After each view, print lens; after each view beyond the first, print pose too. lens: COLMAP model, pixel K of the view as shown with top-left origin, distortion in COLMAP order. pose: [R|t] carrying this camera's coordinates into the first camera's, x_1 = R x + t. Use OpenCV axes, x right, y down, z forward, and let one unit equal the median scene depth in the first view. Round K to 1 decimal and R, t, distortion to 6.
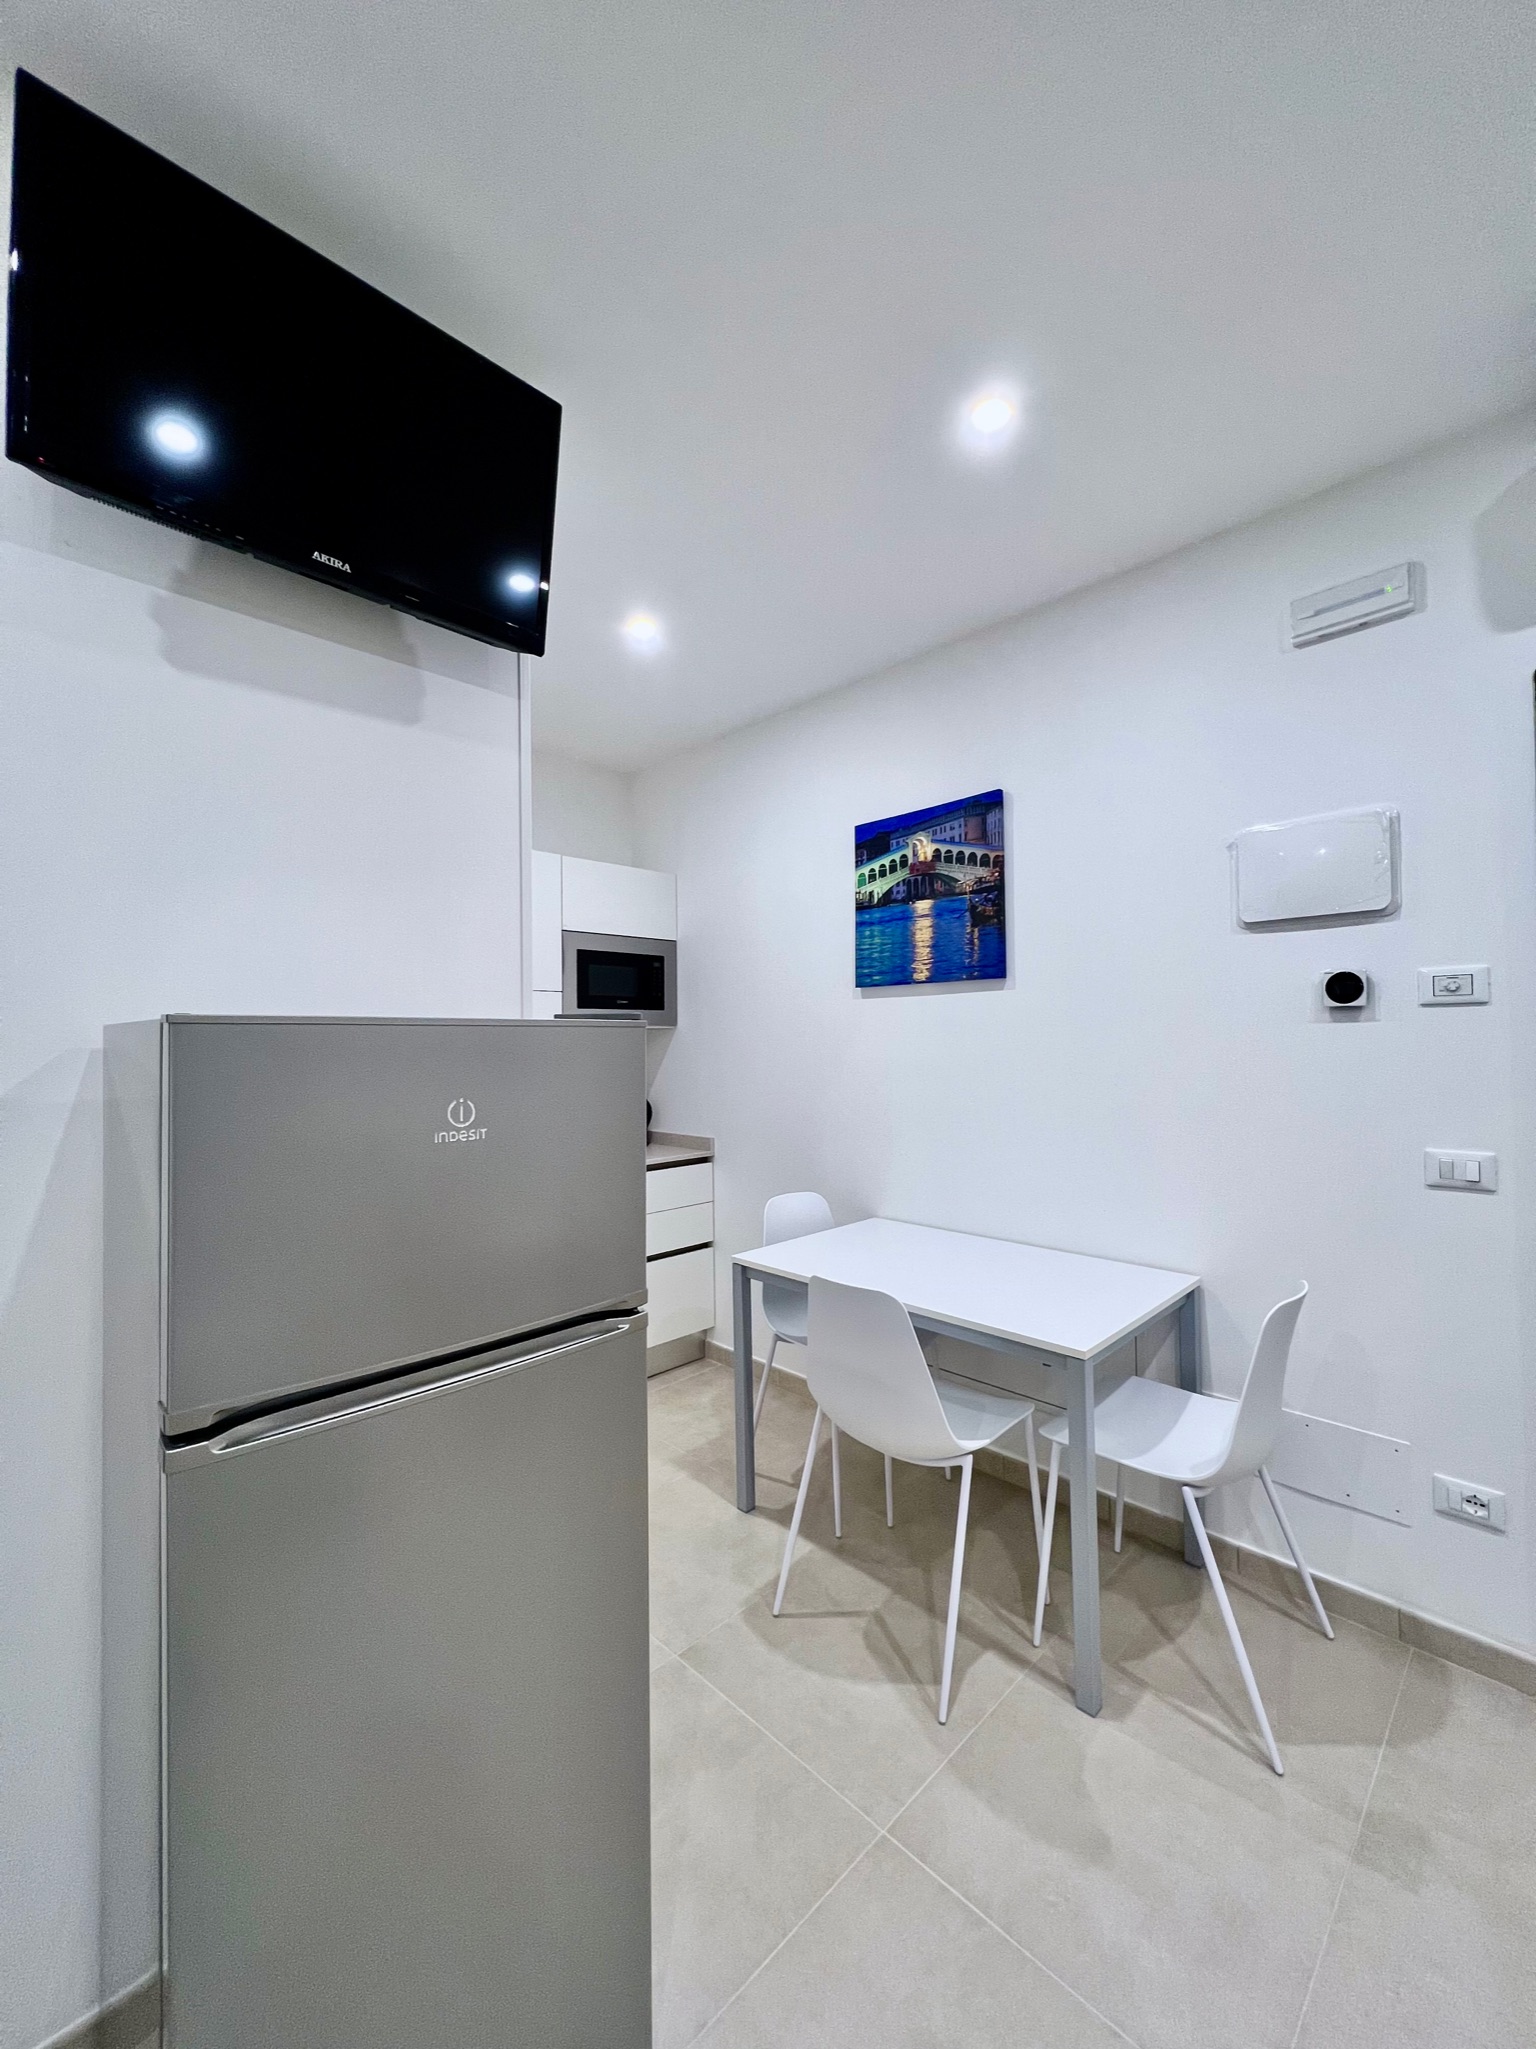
lens RADIAL K [[820.3, 0, 768.0], [0, 820.3, 1024.5], [0, 0, 1]] dist [0.002193, 0.000203]
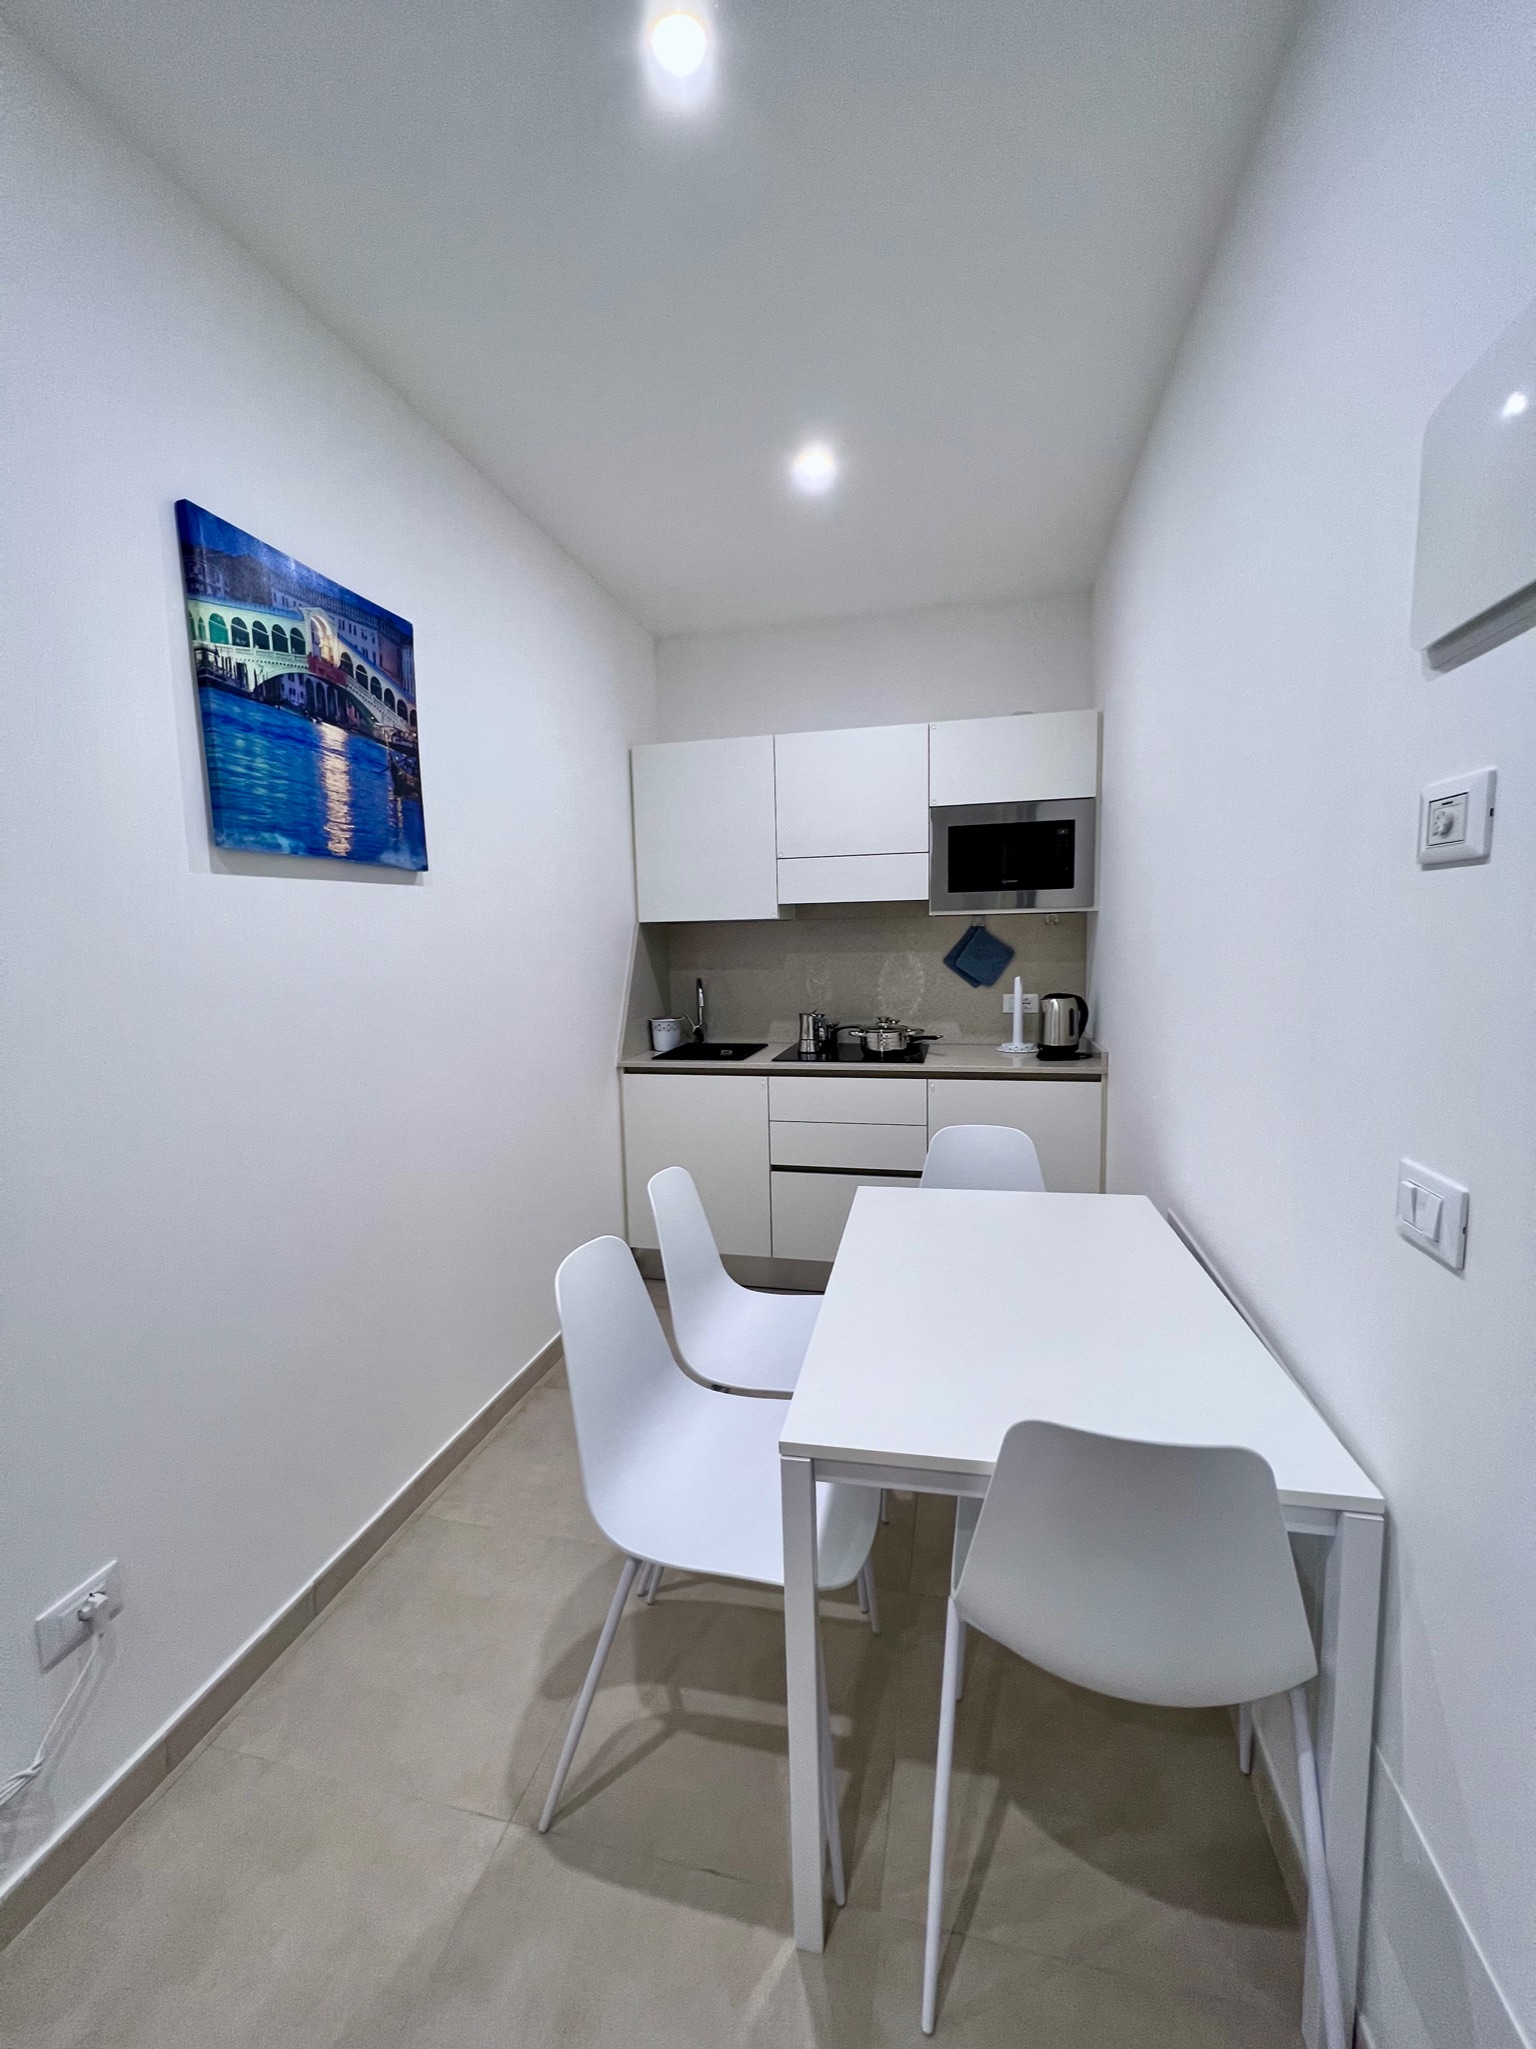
lens RADIAL K [[820.3, 0, 768.0], [0, 820.3, 1024.5], [0, 0, 1]] dist [0.002193, 0.000203]
pose [[-0.541160, -0.064998, 0.838404, -0.533518], [0.010742, 0.996393, 0.084180, 0.026986], [-0.840851, 0.054561, -0.538510, 1.071761]]
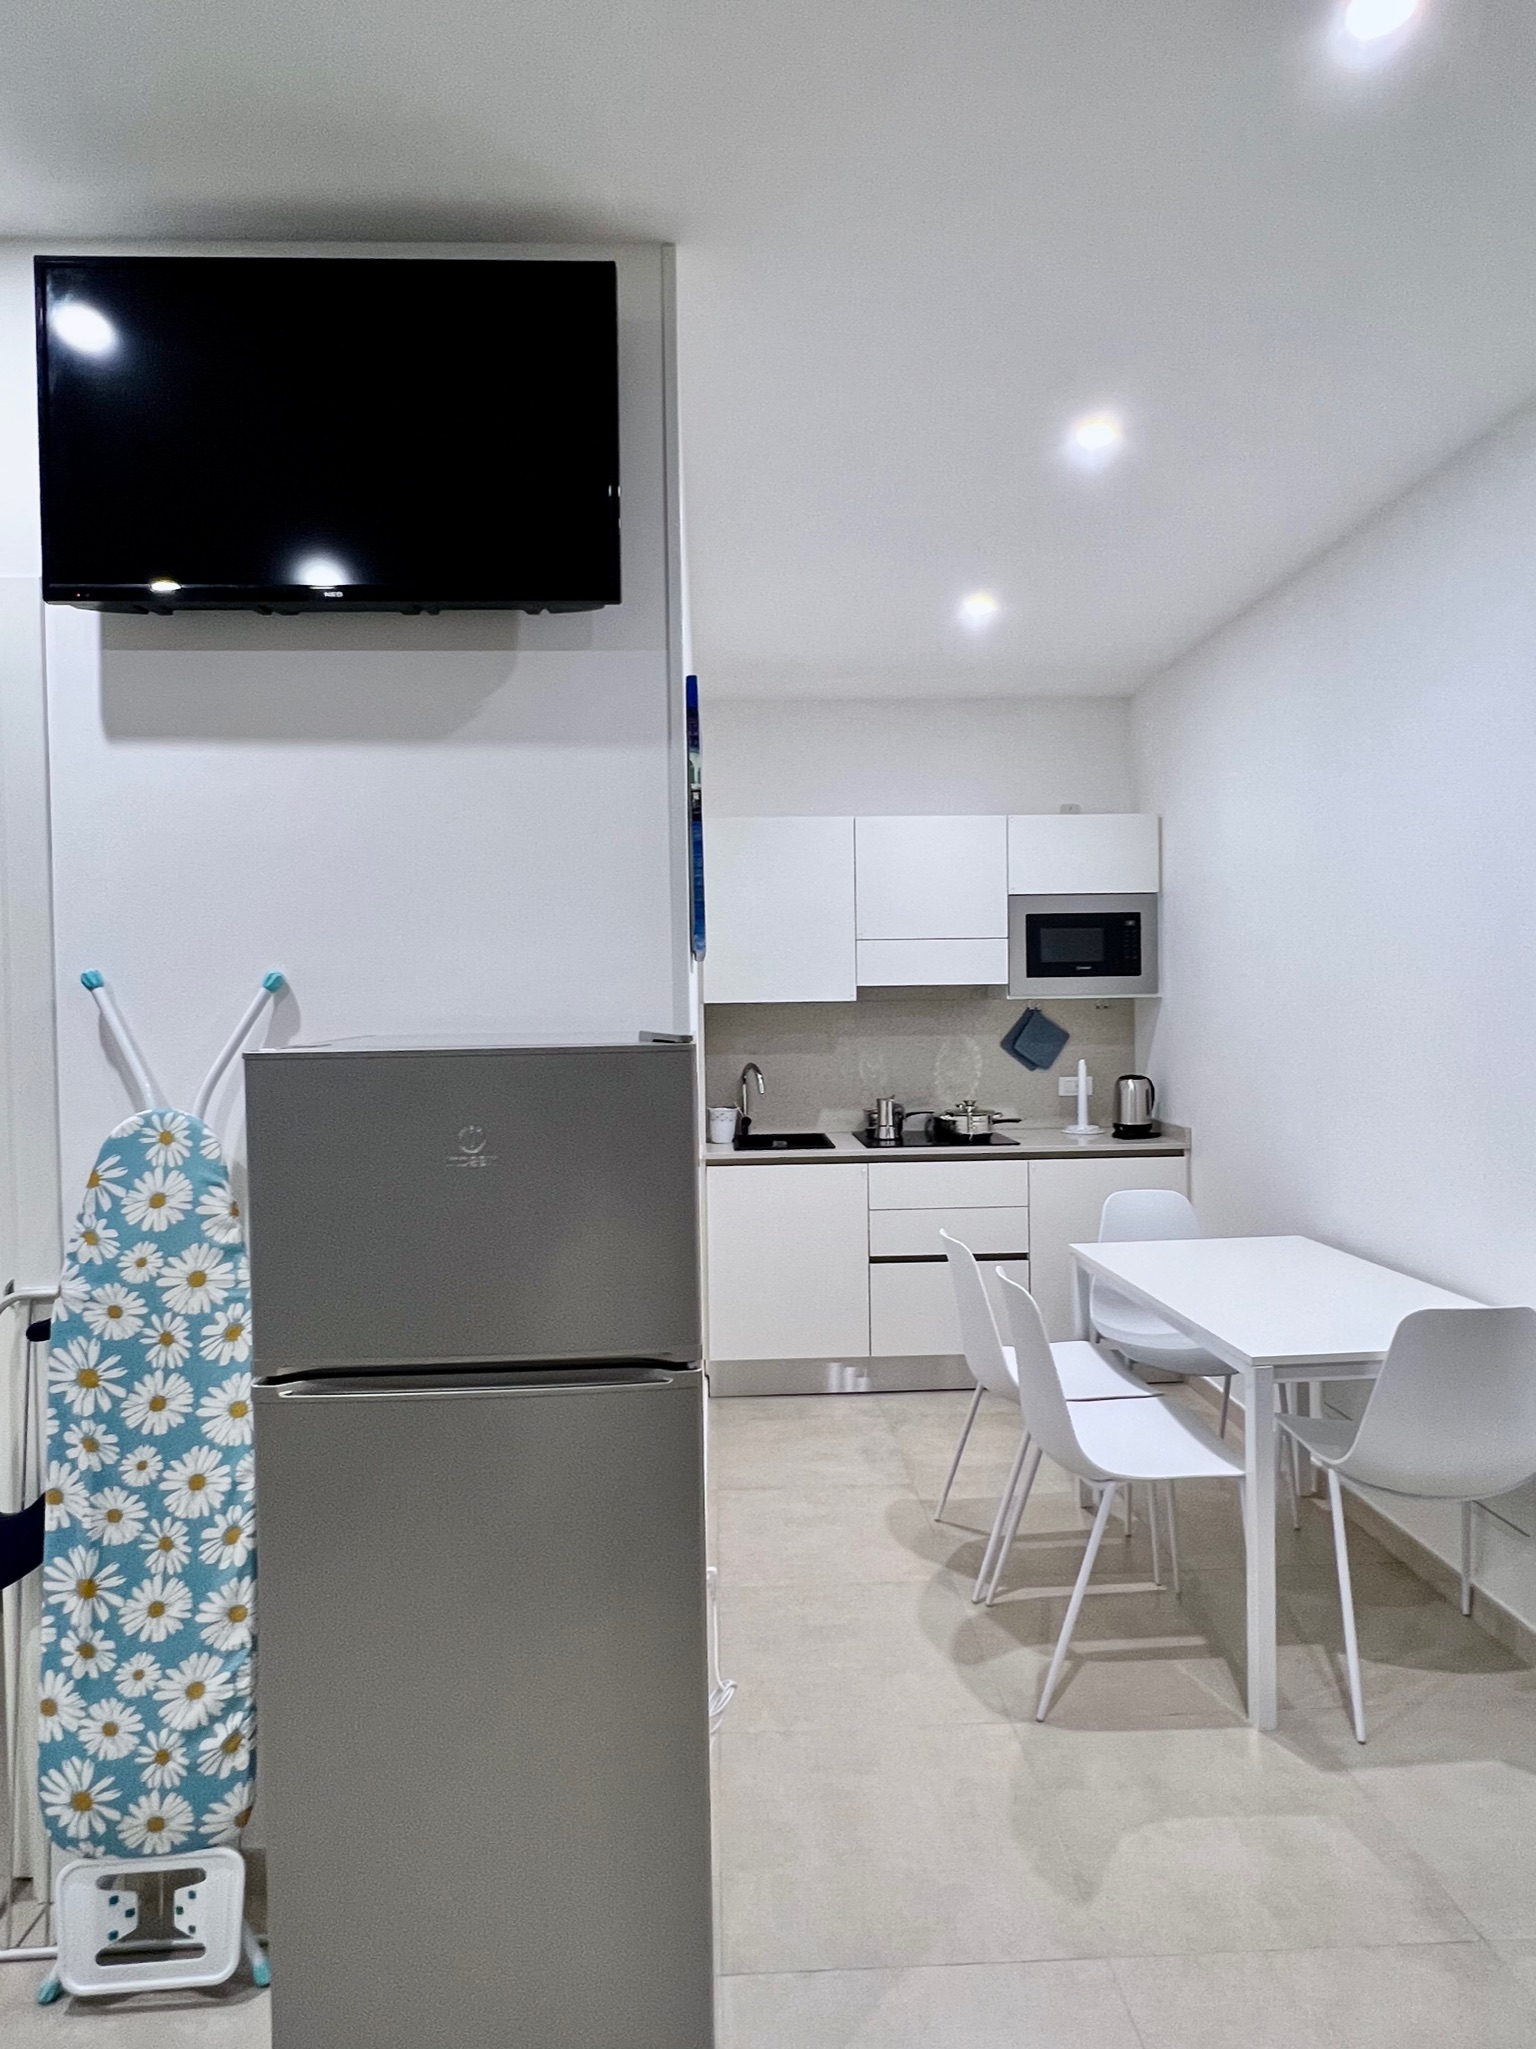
lens RADIAL K [[1146.8, 0, 768.0], [0, 1146.8, 1024.5], [0, 0, 1]] dist [-0.003505, -0.001043]
pose [[-0.741192, 0.013586, 0.671155, -0.521760], [0.010877, 0.999907, -0.008228, 0.018943], [-0.671205, 0.001202, -0.741271, 1.714015]]
